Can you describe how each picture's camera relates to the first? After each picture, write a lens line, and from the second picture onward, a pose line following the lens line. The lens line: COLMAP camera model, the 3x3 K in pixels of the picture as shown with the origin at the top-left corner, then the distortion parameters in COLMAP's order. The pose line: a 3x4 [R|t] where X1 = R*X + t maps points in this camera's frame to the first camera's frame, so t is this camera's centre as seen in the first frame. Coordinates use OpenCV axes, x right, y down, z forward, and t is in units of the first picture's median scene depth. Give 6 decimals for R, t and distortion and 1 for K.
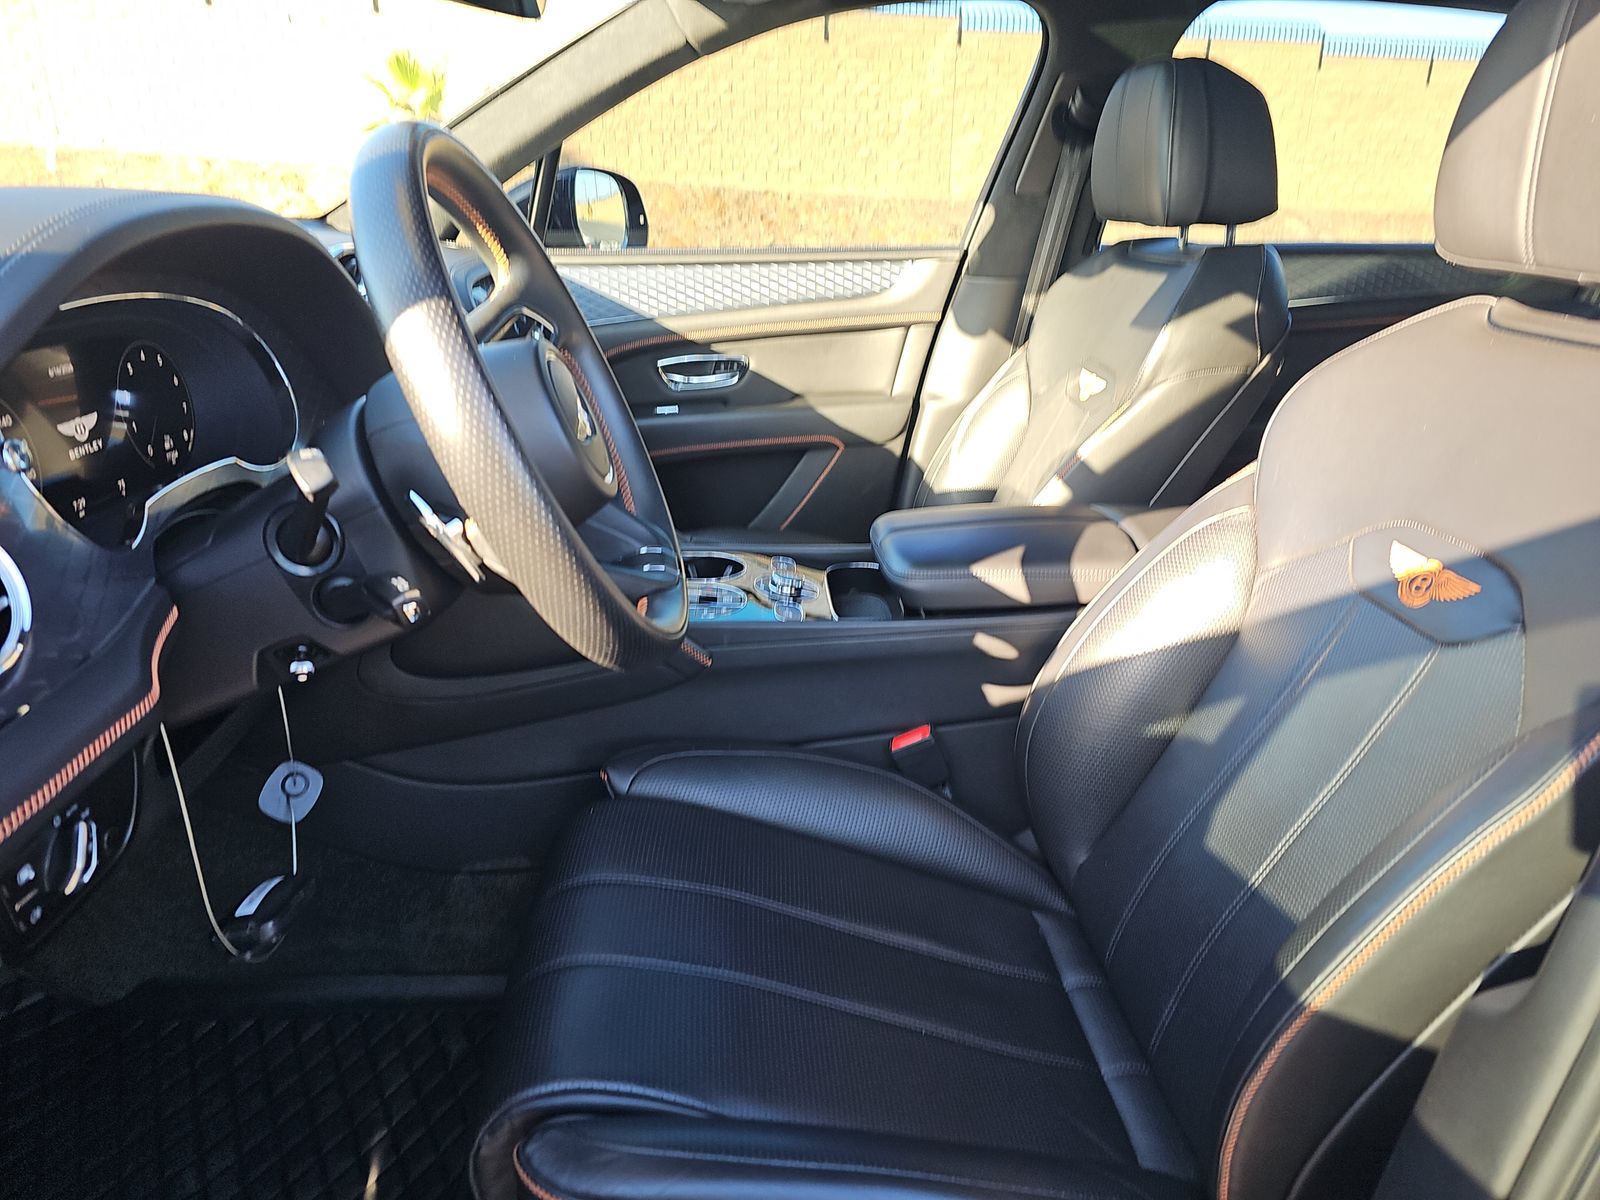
lens RADIAL K [[1048.7, 0, 800.0], [0, 1048.7, 600.0], [0, 0, 1]] dist [0.002289, -0.025043]
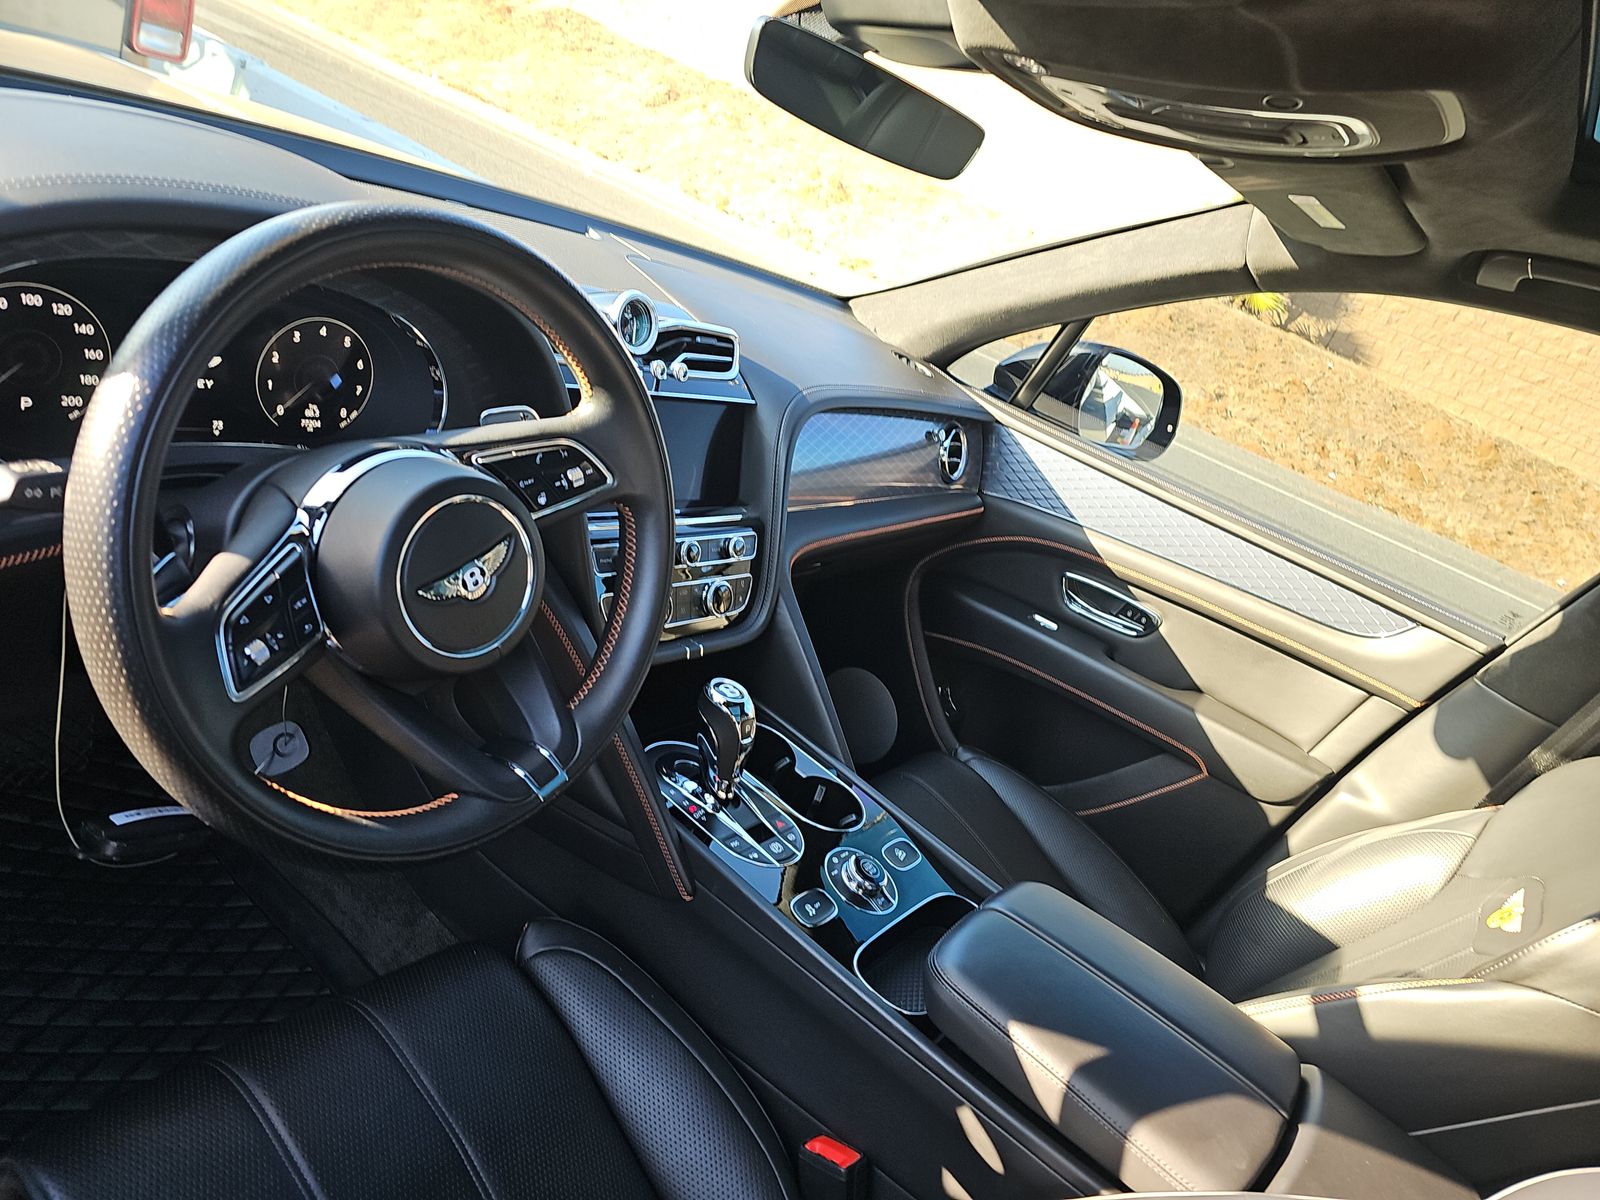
lens RADIAL K [[1048.7, 0, 800.0], [0, 1048.7, 600.0], [0, 0, 1]] dist [0.002289, -0.025043]
pose [[0.700975, 0.496015, -0.512448, 0.169249], [-0.545378, 0.835820, 0.062996, -0.141317], [0.459561, 0.235319, 0.856404, 0.152166]]
